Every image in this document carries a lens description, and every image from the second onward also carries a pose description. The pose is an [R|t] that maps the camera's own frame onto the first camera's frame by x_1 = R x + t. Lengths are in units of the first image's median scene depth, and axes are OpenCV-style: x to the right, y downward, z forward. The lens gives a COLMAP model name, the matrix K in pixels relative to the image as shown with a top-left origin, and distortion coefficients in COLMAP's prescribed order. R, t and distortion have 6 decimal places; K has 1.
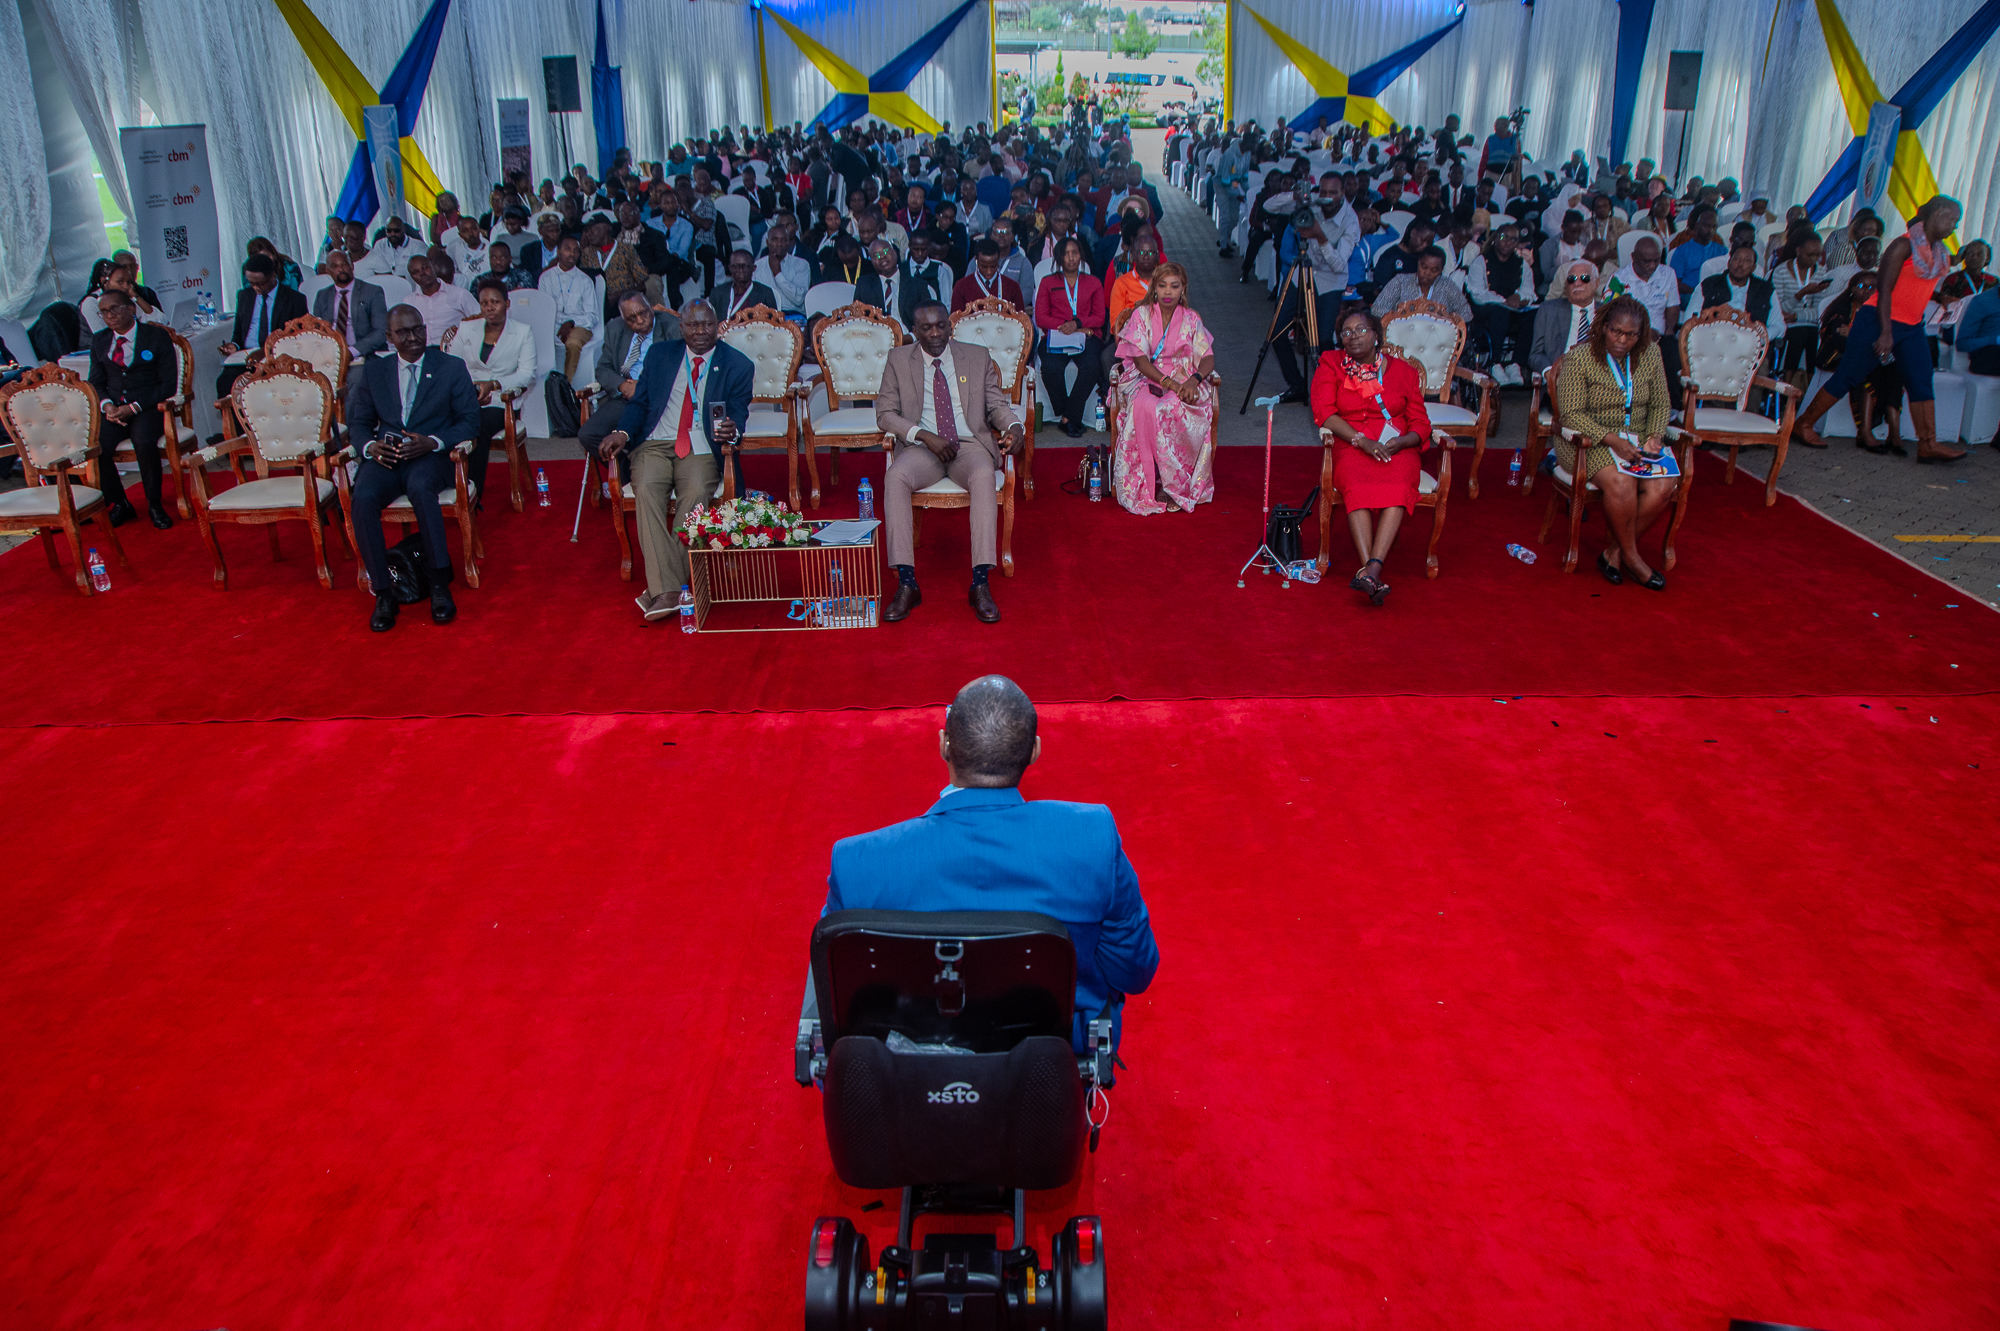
lens RADIAL K [[1491.1, 0, 1071.7], [0, 1491.1, 672.8], [0, 0, 1]] dist [-0.143090, 0.097774]
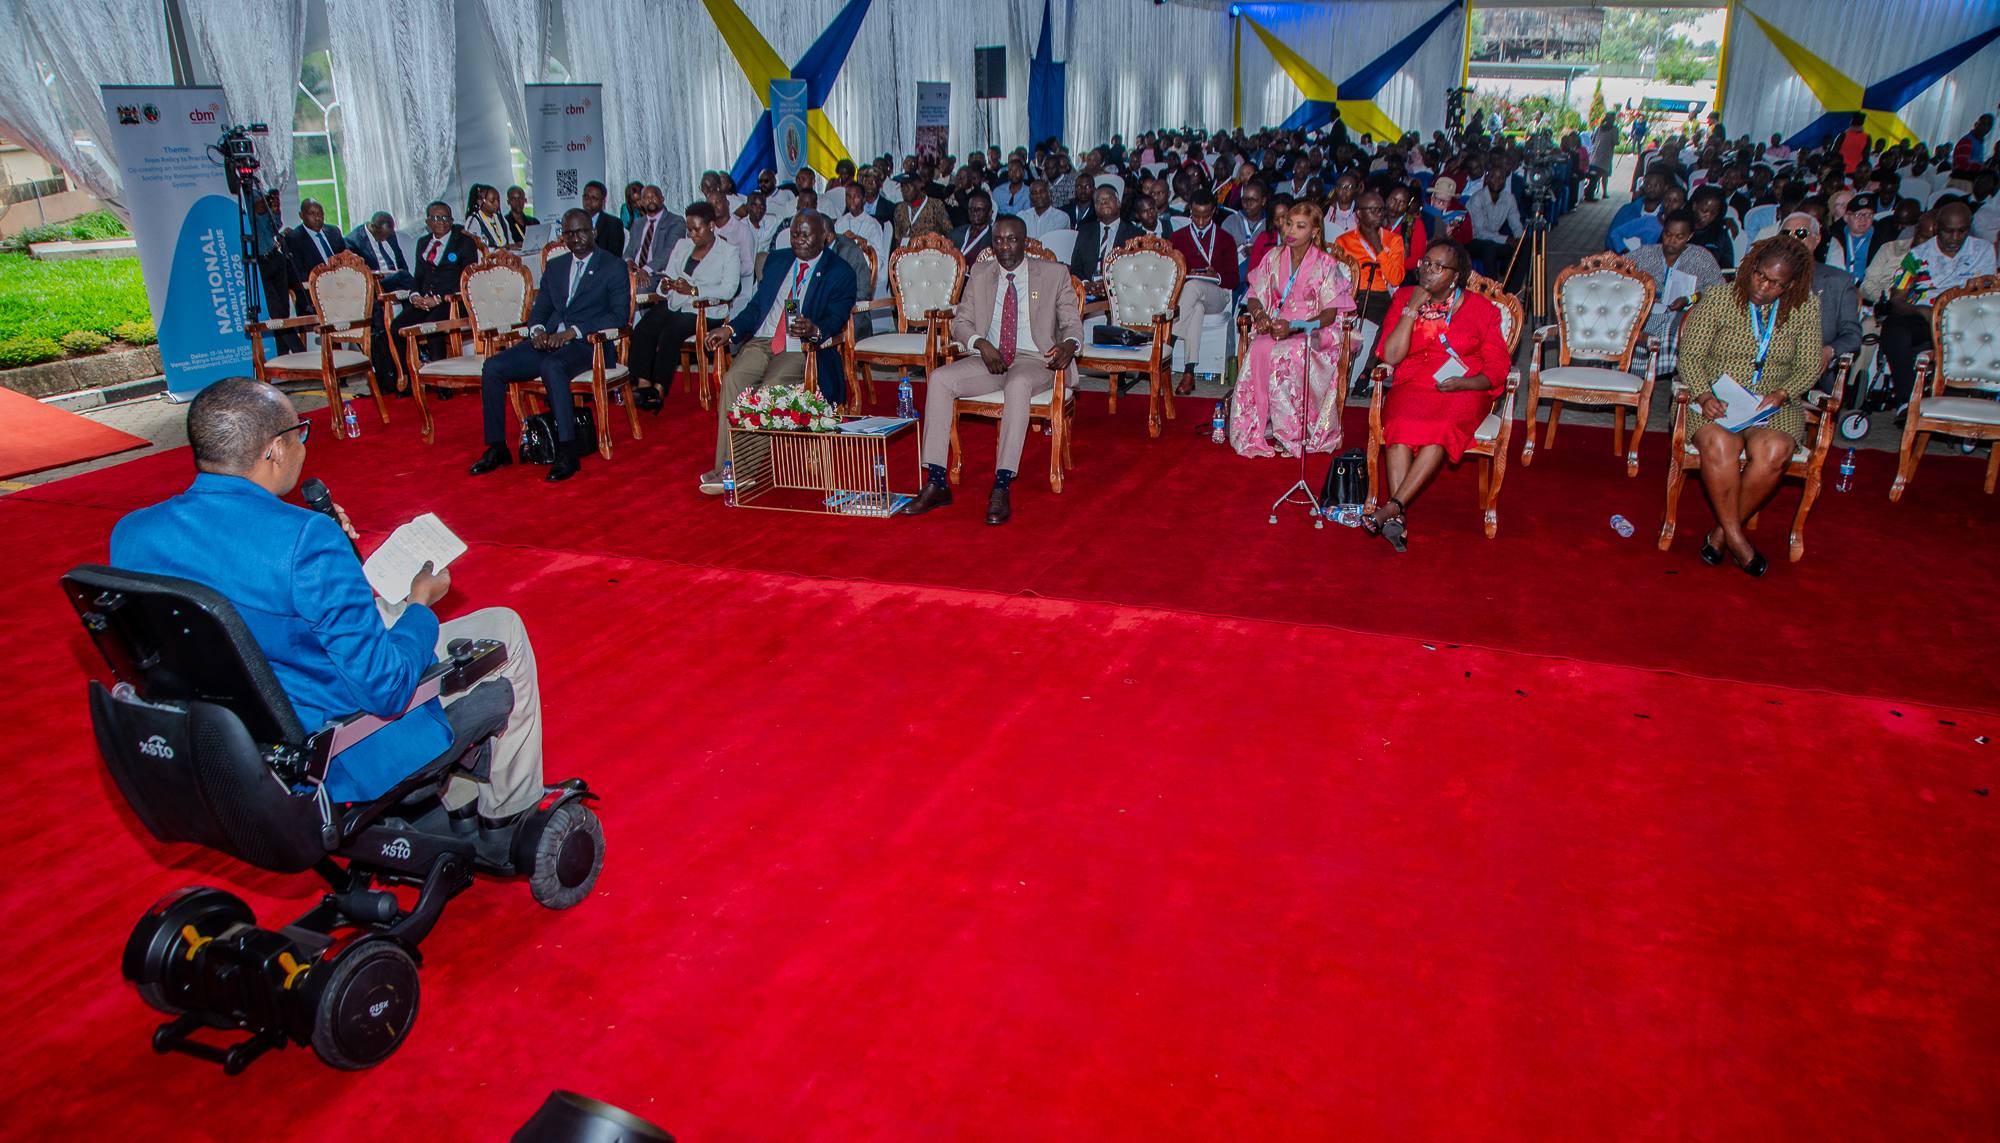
lens RADIAL K [[1452.2, 0, 1064.0], [0, 1452.2, 671.2], [0, 0, 1]] dist [-0.140855, 0.122736]
pose [[0.929810, 0.130721, -0.344042, 0.208133], [-0.135160, 0.990761, 0.011161, 0.028678], [0.342323, 0.036123, 0.938888, 0.058804]]
